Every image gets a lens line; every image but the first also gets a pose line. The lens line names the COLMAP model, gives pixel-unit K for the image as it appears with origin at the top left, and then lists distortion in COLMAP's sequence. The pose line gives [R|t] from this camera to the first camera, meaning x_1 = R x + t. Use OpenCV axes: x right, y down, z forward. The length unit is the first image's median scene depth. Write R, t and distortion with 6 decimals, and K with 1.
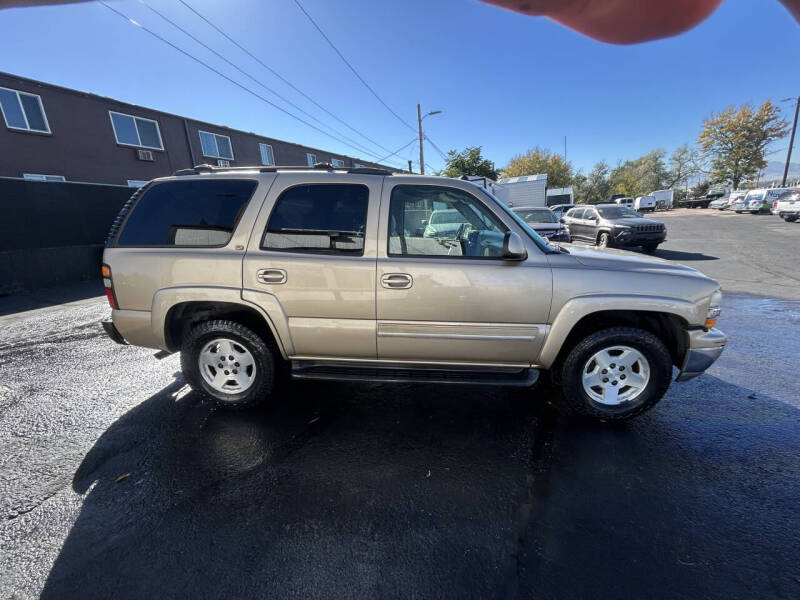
lens RADIAL K [[330.0, 0, 400.0], [0, 330.0, 300.0], [0, 0, 1]] dist [-0.000736, 0.000022]
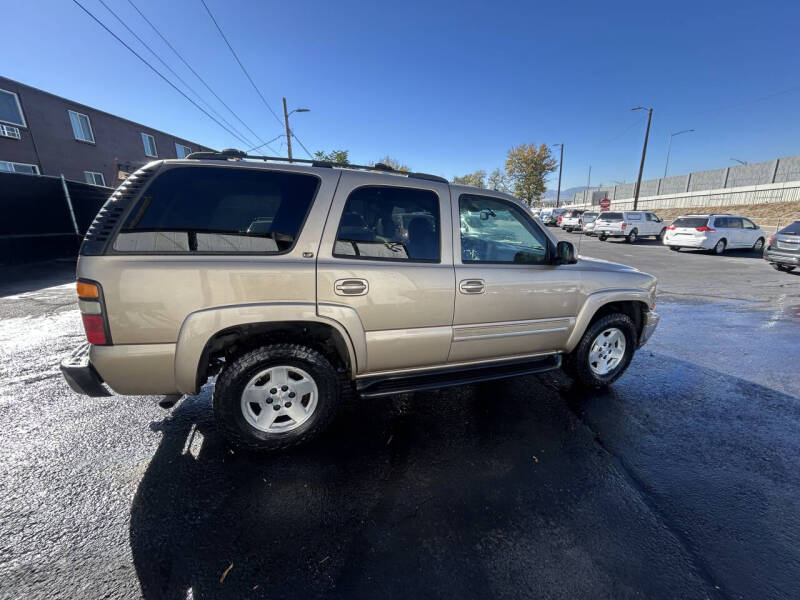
lens RADIAL K [[330.0, 0, 400.0], [0, 330.0, 300.0], [0, 0, 1]] dist [-0.000736, 0.000022]
pose [[0.909414, -0.059775, 0.411573, -0.574037], [0.062136, 0.998038, 0.007653, -0.032670], [-0.411223, 0.018614, 0.911345, 0.129240]]
